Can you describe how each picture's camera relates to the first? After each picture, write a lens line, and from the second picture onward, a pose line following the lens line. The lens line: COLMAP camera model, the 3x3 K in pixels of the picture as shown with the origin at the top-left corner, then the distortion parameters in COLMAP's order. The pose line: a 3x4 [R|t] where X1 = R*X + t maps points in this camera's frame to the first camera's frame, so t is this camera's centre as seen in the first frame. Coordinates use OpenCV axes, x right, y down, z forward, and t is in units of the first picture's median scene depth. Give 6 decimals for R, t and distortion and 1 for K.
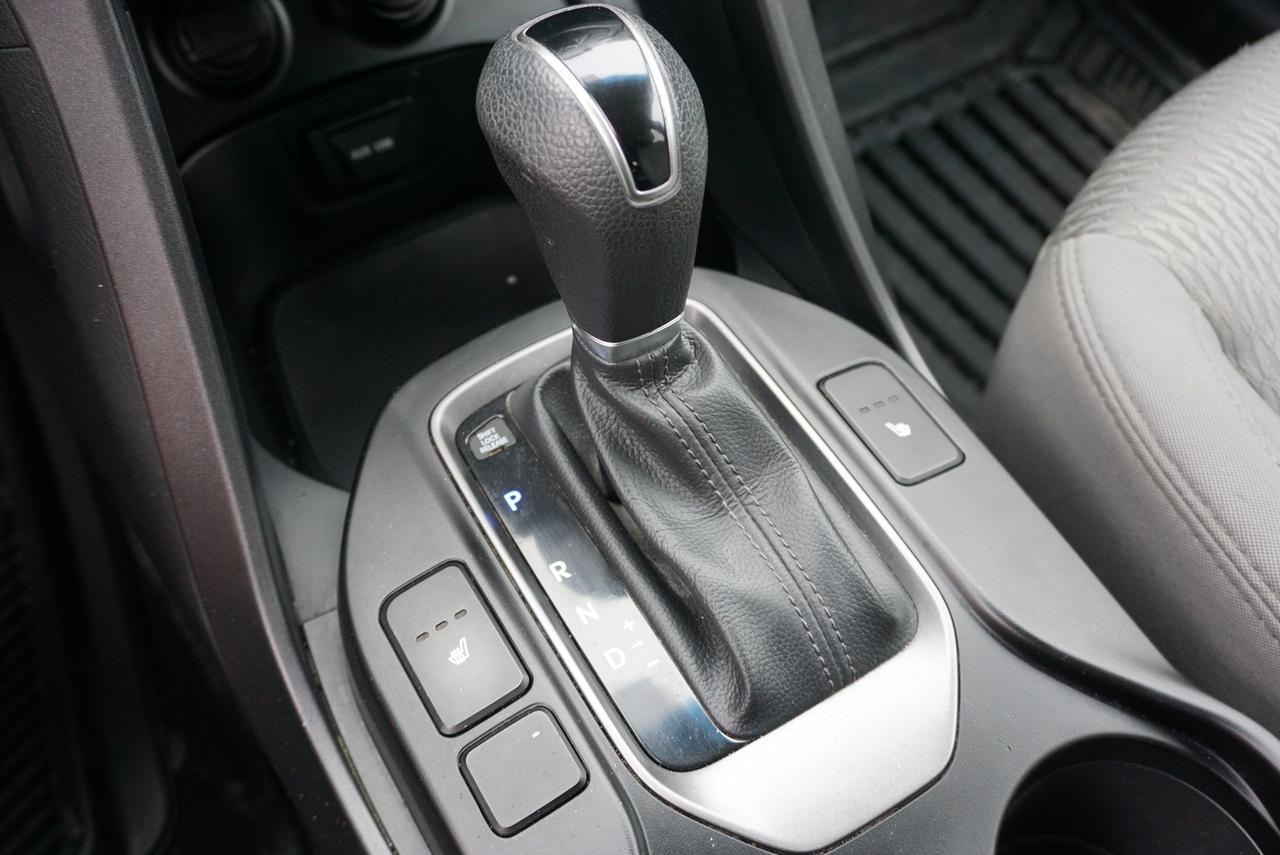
lens RADIAL K [[1307.5, 0, 640.0], [0, 1307.5, 427.5], [0, 0, 1]] dist [-0.002699, -0.001915]
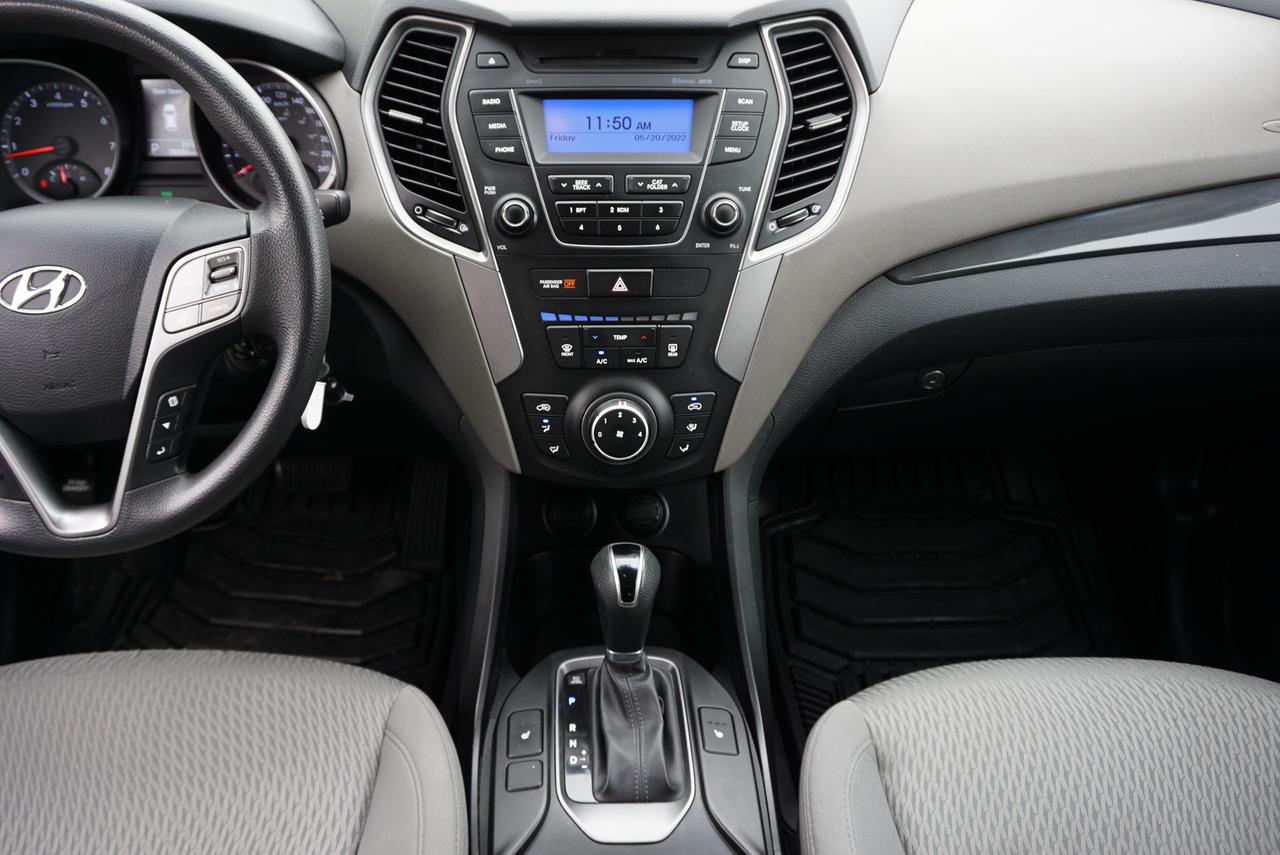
lens RADIAL K [[1091.3, 0, 578.3], [0, 1091.3, 433.7], [0, 0, 1]] dist [-0.042829, 0.028381]
pose [[0.865433, 0.263564, -0.426099, 0.785195], [-0.400130, 0.875411, -0.271202, 0.189339], [0.301533, 0.405203, 0.863069, -1.262193]]
